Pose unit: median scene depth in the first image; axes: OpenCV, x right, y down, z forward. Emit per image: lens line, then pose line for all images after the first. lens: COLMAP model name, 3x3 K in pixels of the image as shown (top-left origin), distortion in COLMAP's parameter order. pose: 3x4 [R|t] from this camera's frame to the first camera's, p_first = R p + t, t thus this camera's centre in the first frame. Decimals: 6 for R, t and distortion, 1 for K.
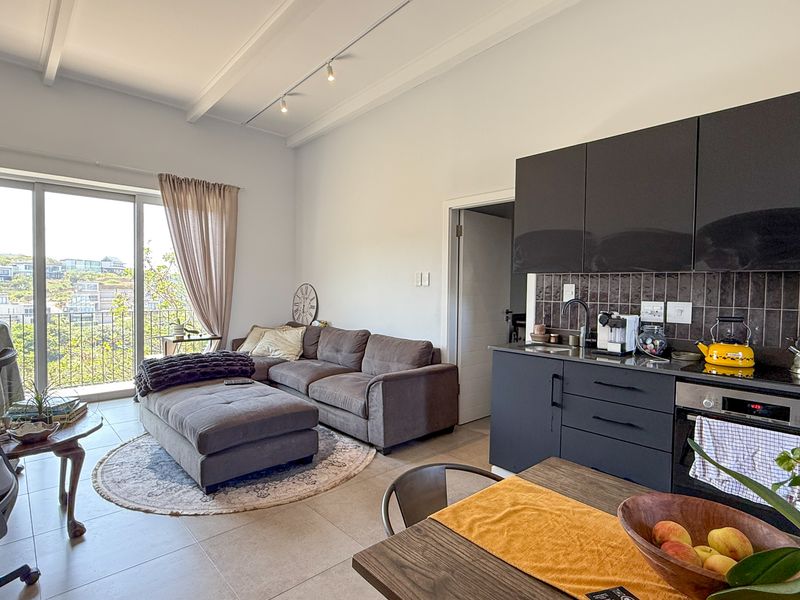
lens RADIAL K [[437.7, 0, 402.9], [0, 437.7, 299.7], [0, 0, 1]] dist [-0.002503, -0.003589]
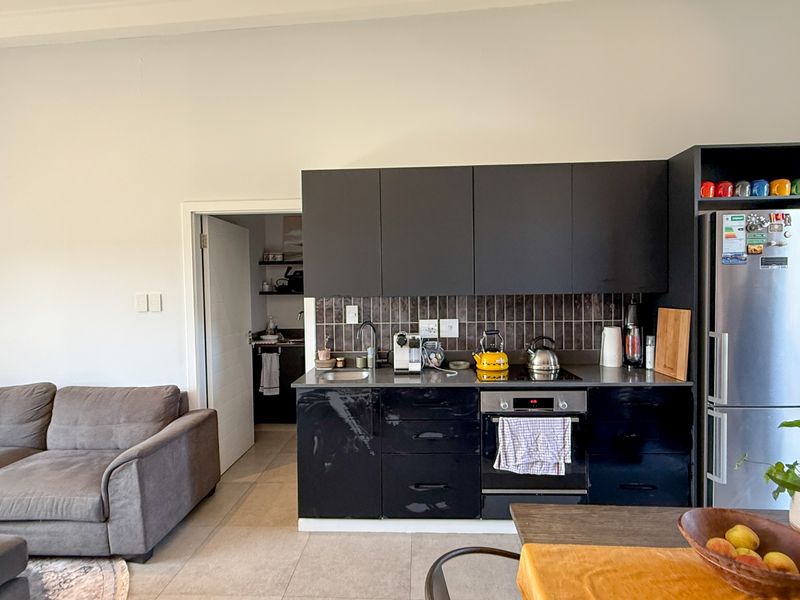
lens RADIAL K [[437.7, 0, 400.6], [0, 437.7, 300.7], [0, 0, 1]] dist [-0.002503, -0.003589]
pose [[0.704337, -0.043445, 0.708535, -0.230877], [0.043285, 0.998897, 0.018221, -0.057620], [-0.708545, 0.017835, 0.705440, 0.217318]]
